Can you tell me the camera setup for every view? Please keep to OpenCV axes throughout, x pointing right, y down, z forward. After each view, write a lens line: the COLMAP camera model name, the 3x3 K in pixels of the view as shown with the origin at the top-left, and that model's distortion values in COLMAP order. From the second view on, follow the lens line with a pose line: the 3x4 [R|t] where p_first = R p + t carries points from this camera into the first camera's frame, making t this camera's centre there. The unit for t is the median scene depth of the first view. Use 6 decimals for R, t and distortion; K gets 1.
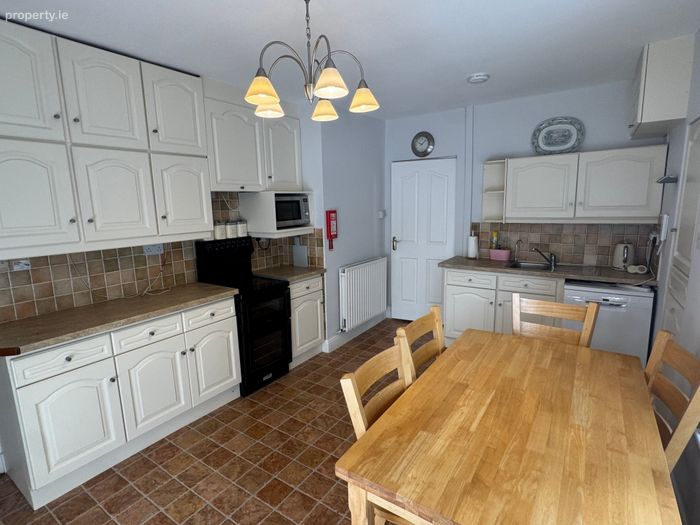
lens RADIAL K [[363.3, 0, 347.6], [0, 363.3, 262.1], [0, 0, 1]] dist [0.015241, -0.003299]
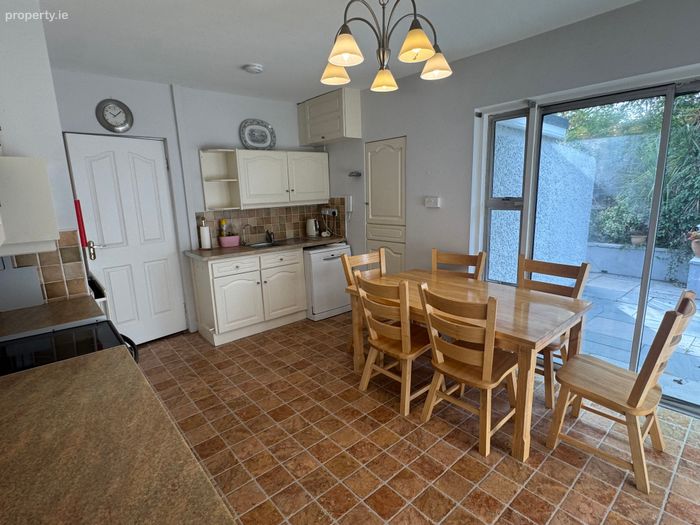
lens RADIAL K [[363.3, 0, 348.6], [0, 363.3, 262.8], [0, 0, 1]] dist [0.015241, -0.003299]
pose [[0.256175, -0.178485, 0.950009, -0.555456], [0.184432, 0.973775, 0.133218, -0.040210], [-0.948873, 0.141085, 0.282375, 0.435399]]
